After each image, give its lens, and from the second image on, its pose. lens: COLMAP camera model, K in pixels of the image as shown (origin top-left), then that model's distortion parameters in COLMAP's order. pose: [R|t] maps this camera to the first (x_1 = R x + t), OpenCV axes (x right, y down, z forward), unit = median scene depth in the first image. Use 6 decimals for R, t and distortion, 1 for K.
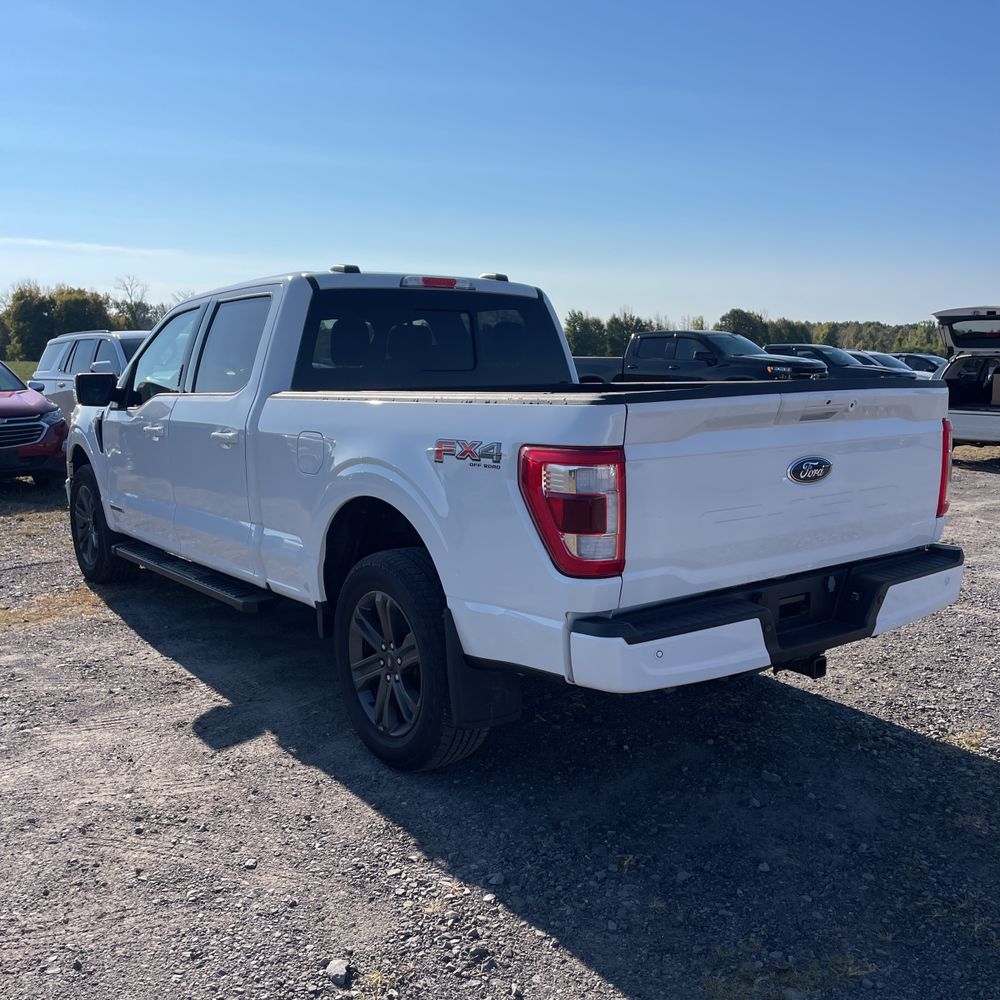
lens RADIAL K [[1015.6, 0, 511.7], [0, 1015.6, 499.3], [0, 0, 1]] dist [0.109529, -0.135936]
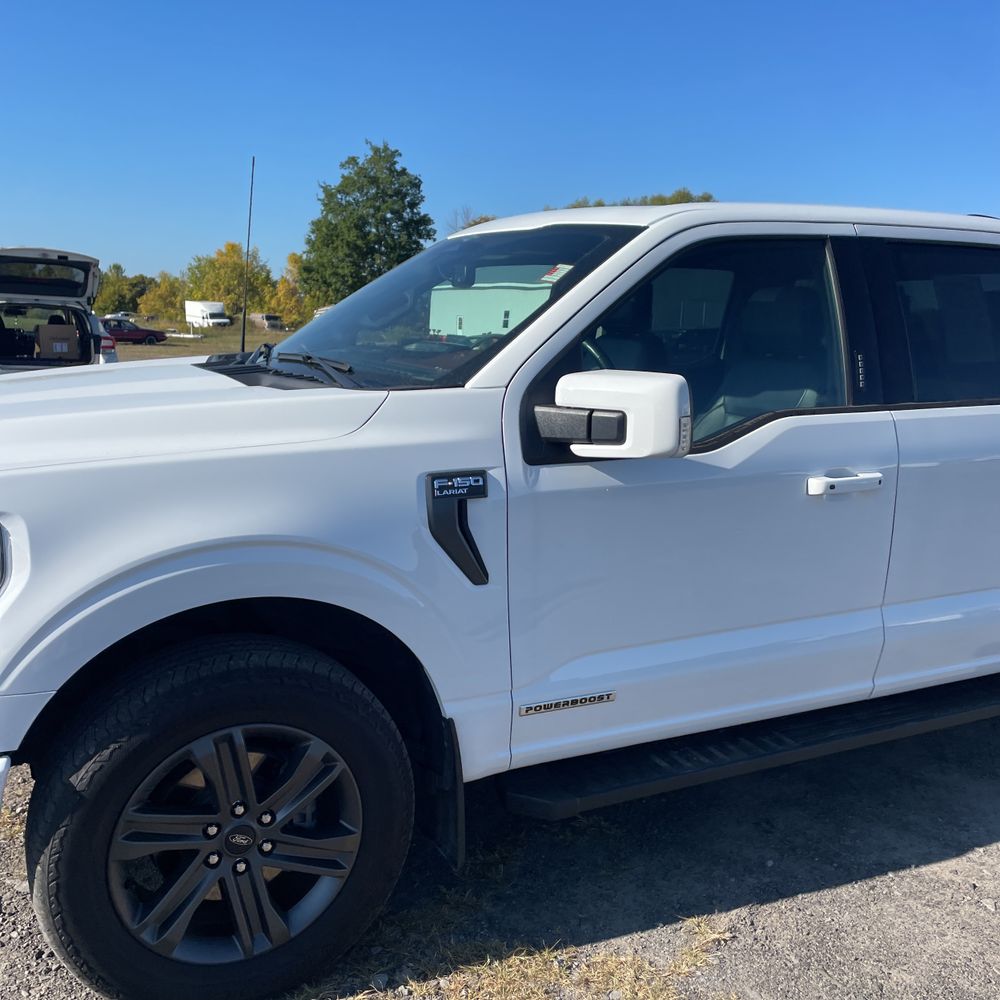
lens RADIAL K [[999.7, 0, 497.6], [0, 999.7, 508.7], [0, 0, 1]] dist [0.104967, -0.115835]
pose [[0.175286, -0.172765, 0.969240, -0.982148], [0.098841, 0.982597, 0.157271, -0.171802], [-0.979543, 0.068233, 0.189312, 1.222593]]
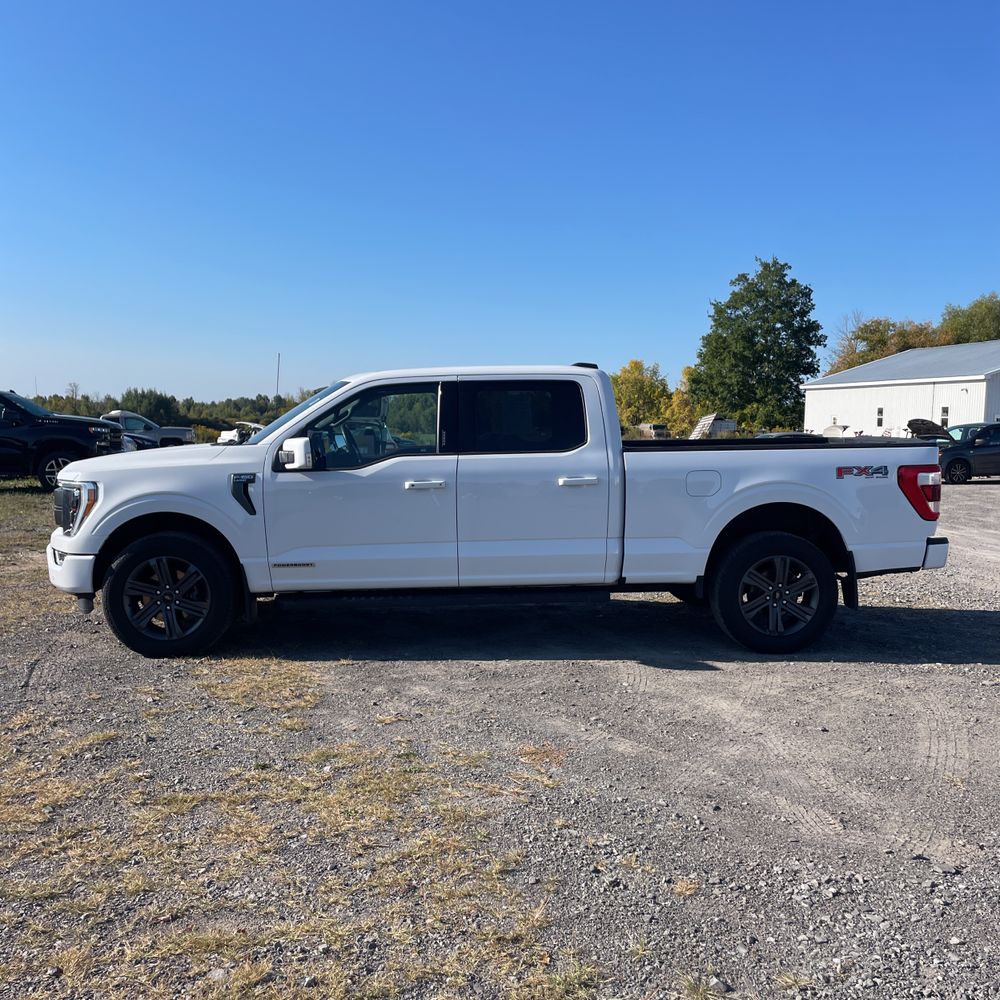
lens RADIAL K [[1015.6, 0, 511.7], [0, 1015.6, 499.3], [0, 0, 1]] dist [0.109529, -0.135936]
pose [[0.543479, -0.059000, 0.837347, -1.464979], [0.107344, 0.994222, 0.000382, -0.046335], [-0.832531, 0.089677, 0.546672, 0.304873]]
